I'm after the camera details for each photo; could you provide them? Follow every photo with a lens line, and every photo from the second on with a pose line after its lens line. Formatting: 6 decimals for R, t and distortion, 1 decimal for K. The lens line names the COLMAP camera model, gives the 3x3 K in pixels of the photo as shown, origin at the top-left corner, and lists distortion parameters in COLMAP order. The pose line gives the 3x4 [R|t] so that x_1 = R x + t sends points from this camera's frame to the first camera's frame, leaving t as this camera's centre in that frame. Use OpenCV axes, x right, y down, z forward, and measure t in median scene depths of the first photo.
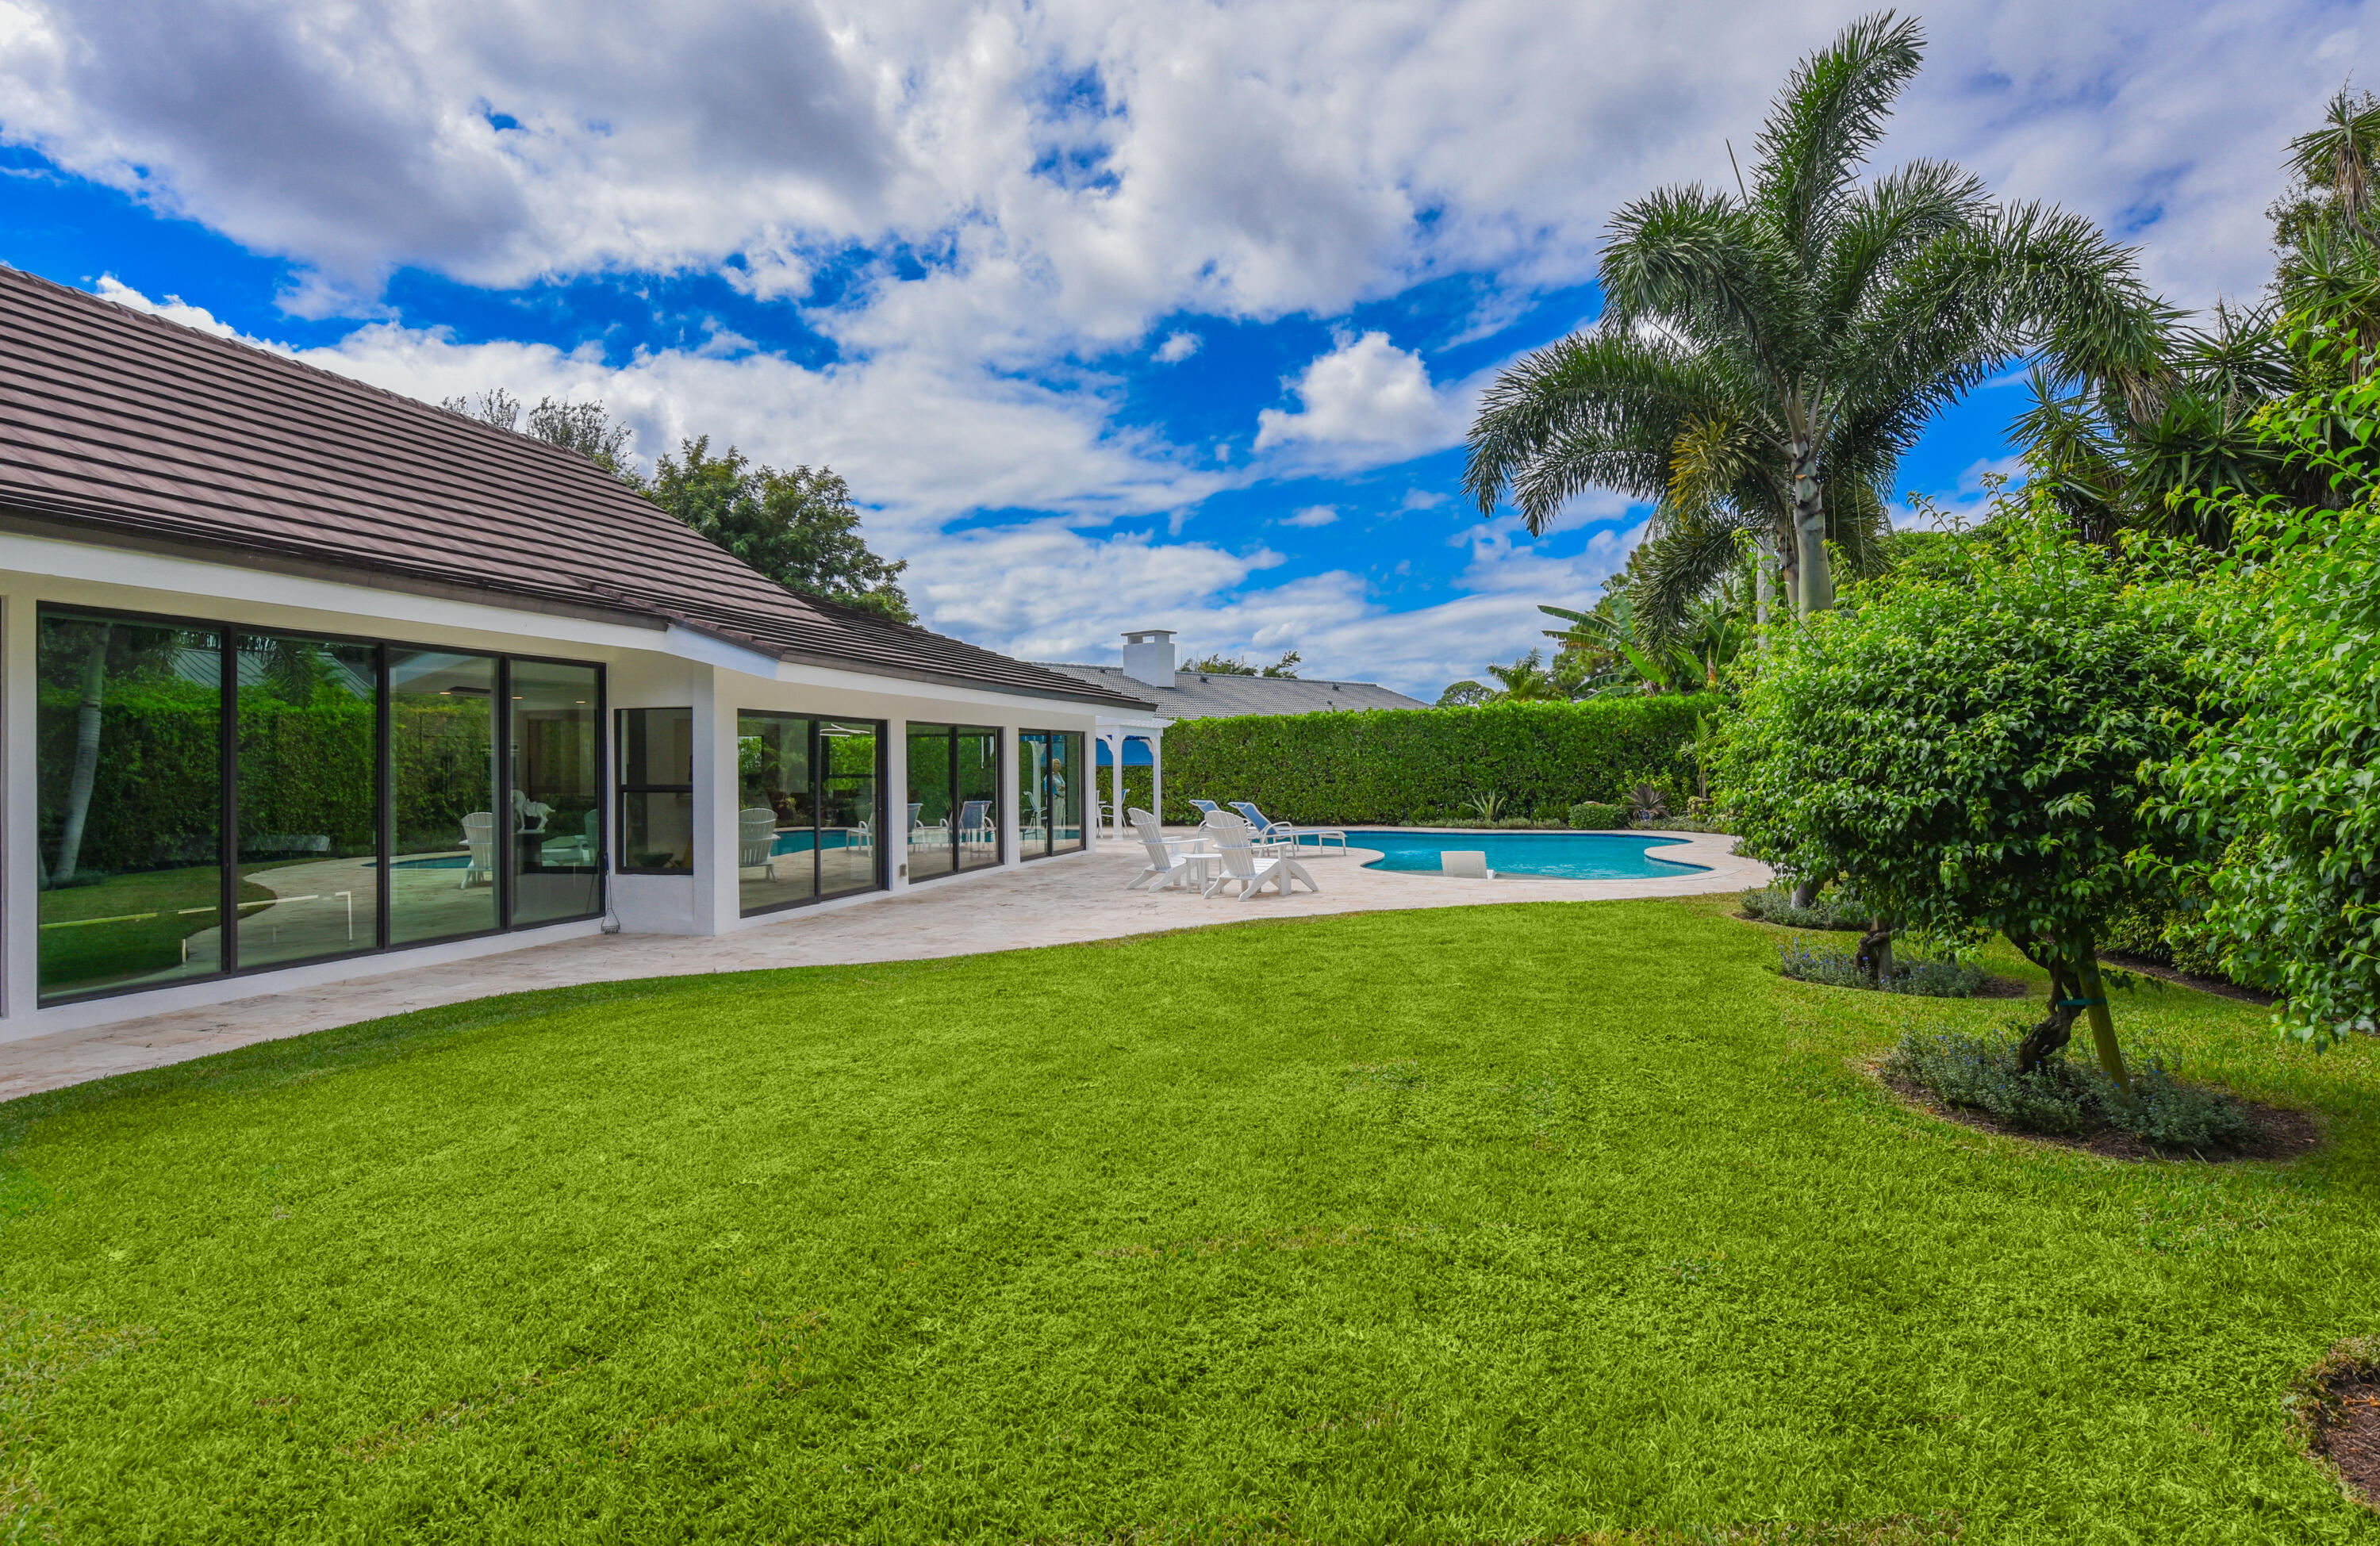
lens RADIAL K [[1321.4, 0, 1255.1], [0, 1321.4, 776.3], [0, 0, 1]] dist [0.059246, 0.000066]
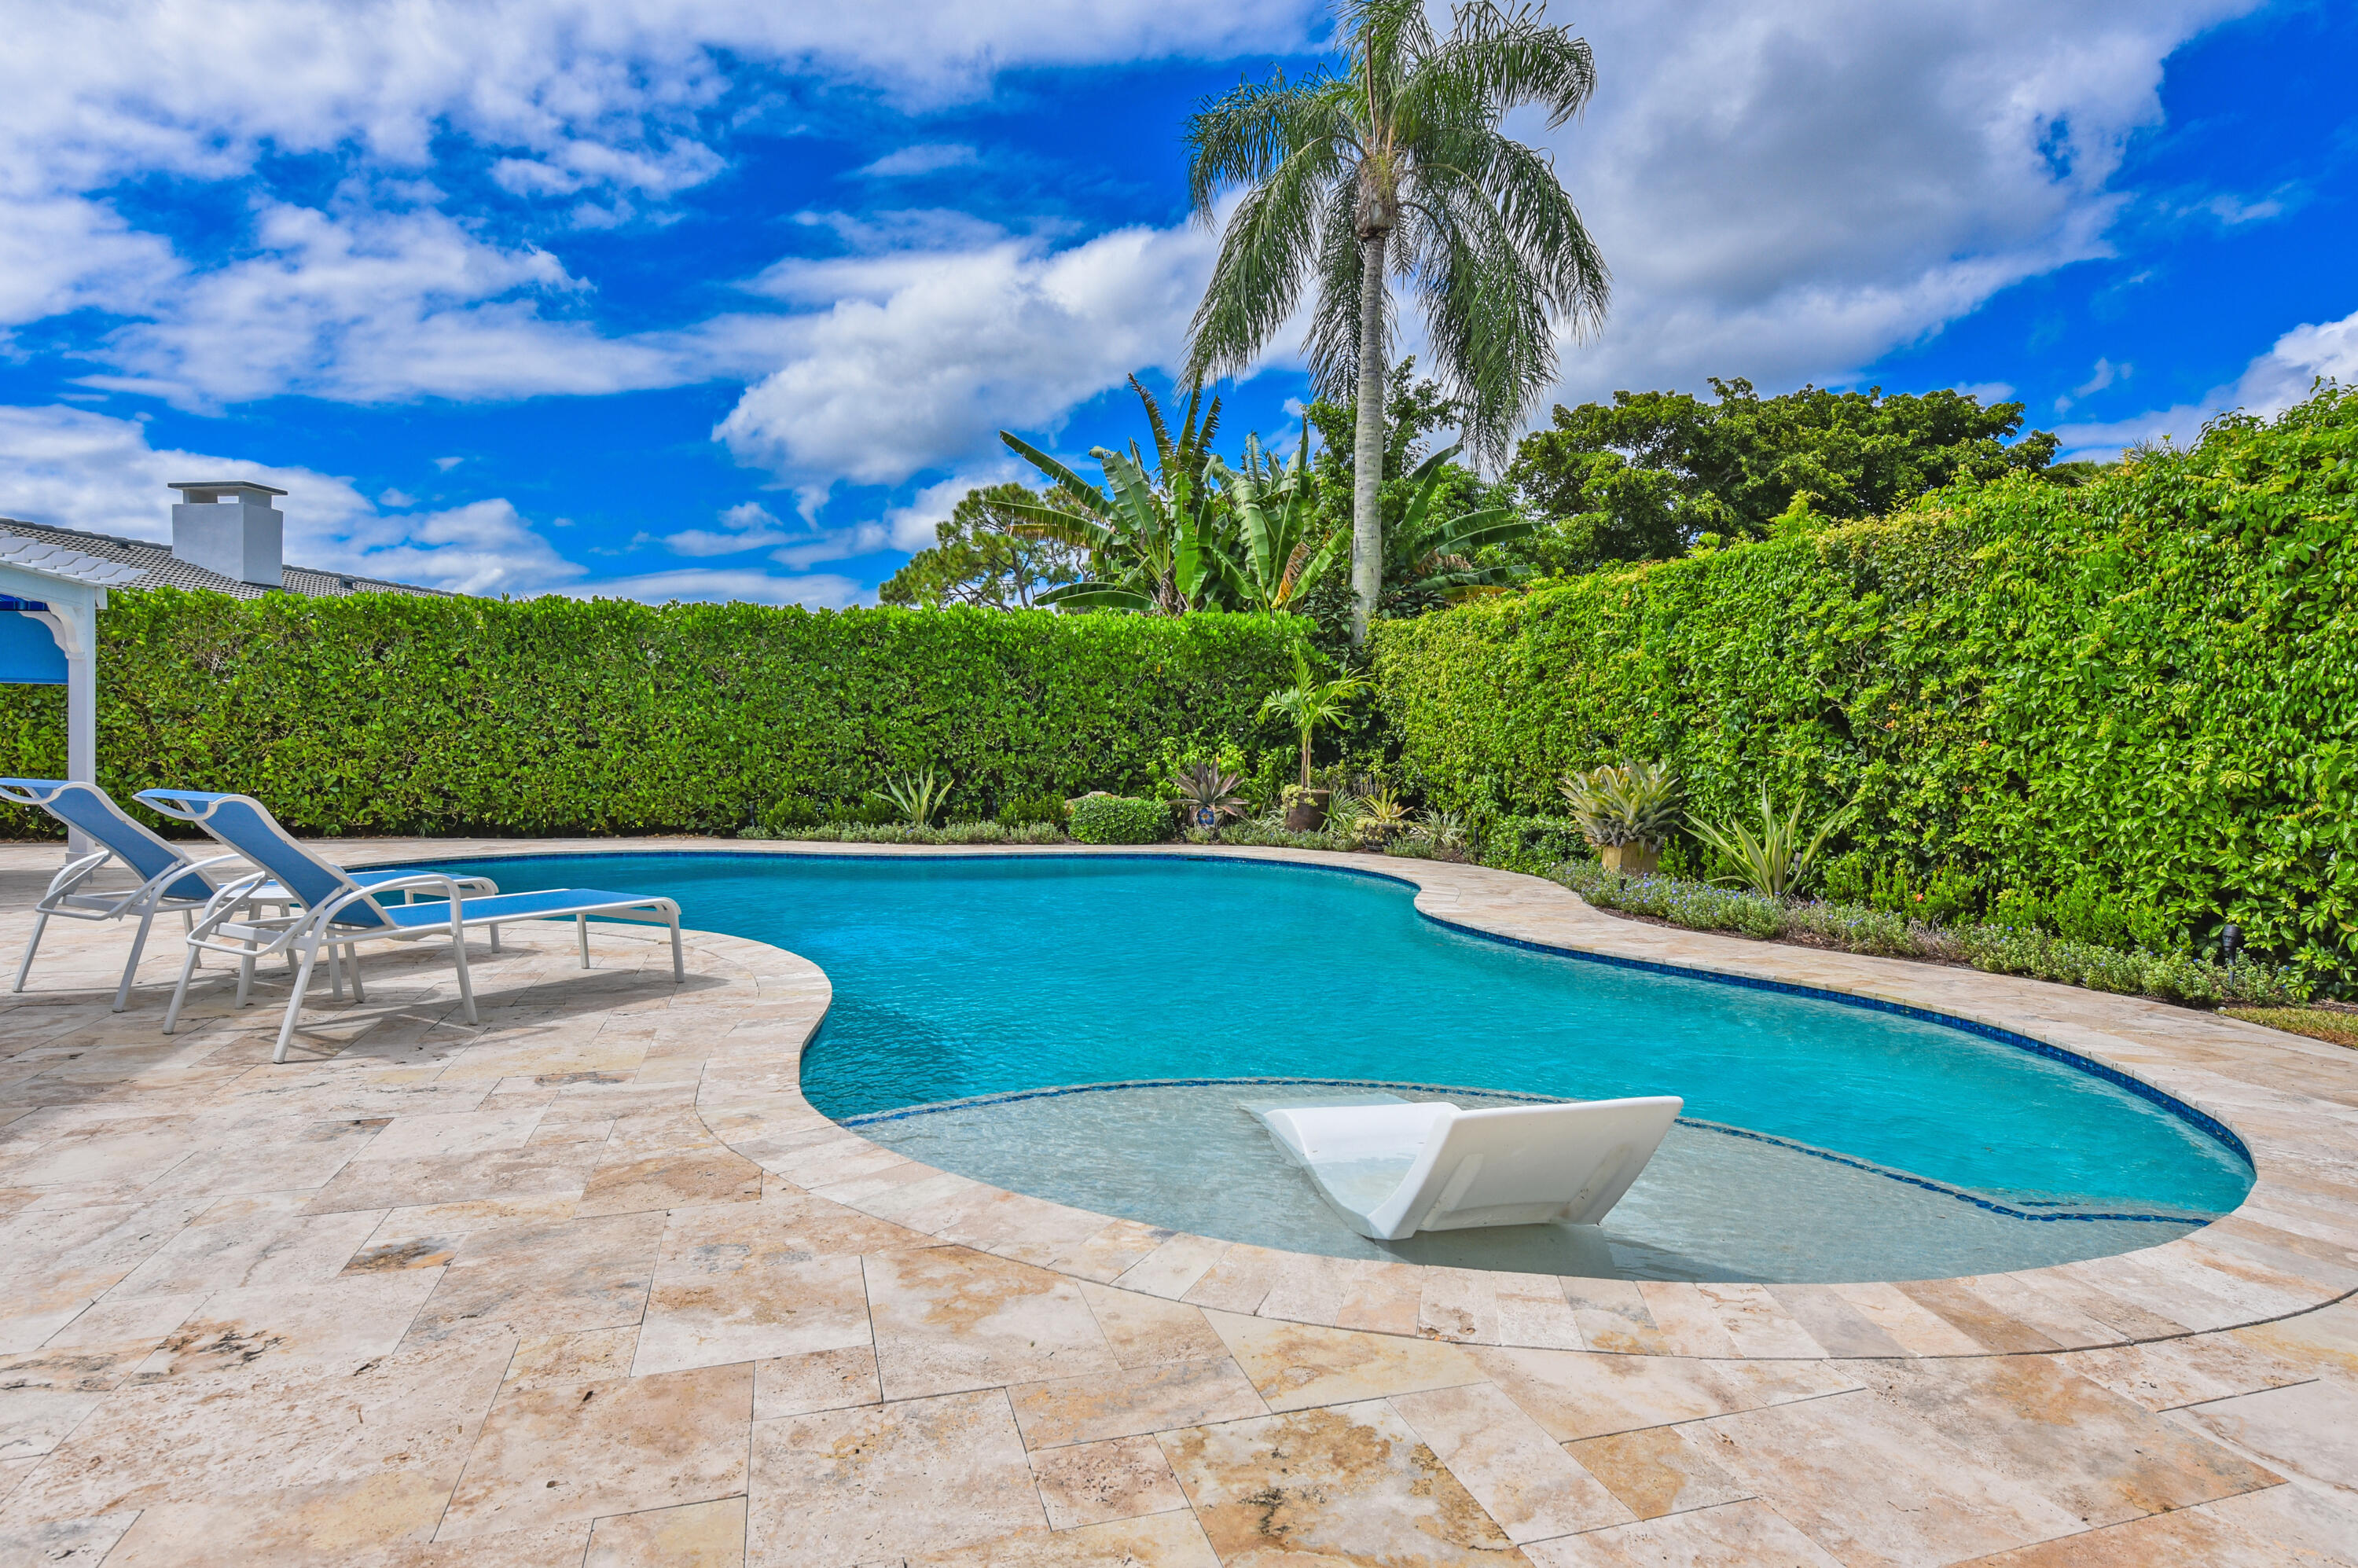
lens RADIAL K [[1292.4, 0, 1185.7], [0, 1292.4, 783.8], [0, 0, 1]] dist [-0.002375, -0.000717]
pose [[0.877443, 0.012675, 0.479513, 0.023753], [-0.020066, 0.999746, 0.010291, 0.009064], [-0.479261, -0.018652, 0.877474, 0.504617]]
